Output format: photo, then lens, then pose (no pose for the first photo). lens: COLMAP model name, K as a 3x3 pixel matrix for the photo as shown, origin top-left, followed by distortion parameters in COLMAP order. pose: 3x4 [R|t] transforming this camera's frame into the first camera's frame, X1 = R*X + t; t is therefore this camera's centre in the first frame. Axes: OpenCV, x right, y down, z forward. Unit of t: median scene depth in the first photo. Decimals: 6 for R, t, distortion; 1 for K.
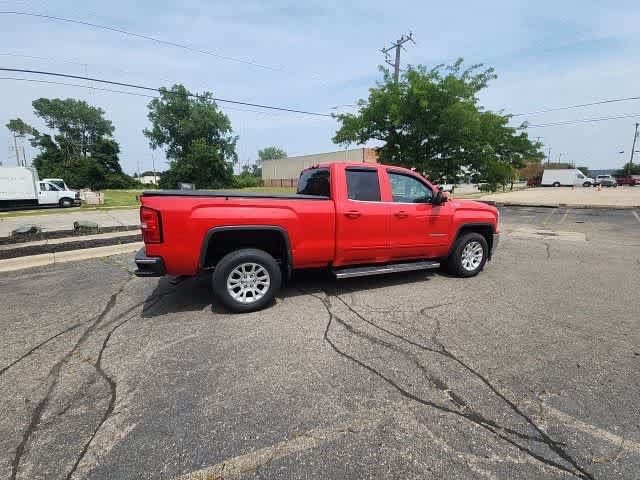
lens RADIAL K [[259.2, 0, 321.7], [0, 259.2, 240.9], [0, 0, 1]] dist [0.017430, -0.011043]
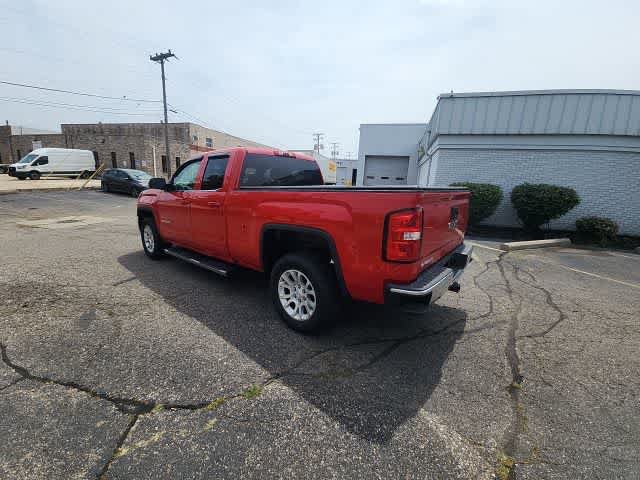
lens RADIAL K [[259.2, 0, 320.9], [0, 259.2, 239.3], [0, 0, 1]] dist [0.017430, -0.011043]
pose [[-0.488277, -0.203875, 0.848540, -0.269782], [0.145124, 0.939821, 0.309315, -0.081173], [-0.860538, 0.274175, -0.429305, 0.409024]]
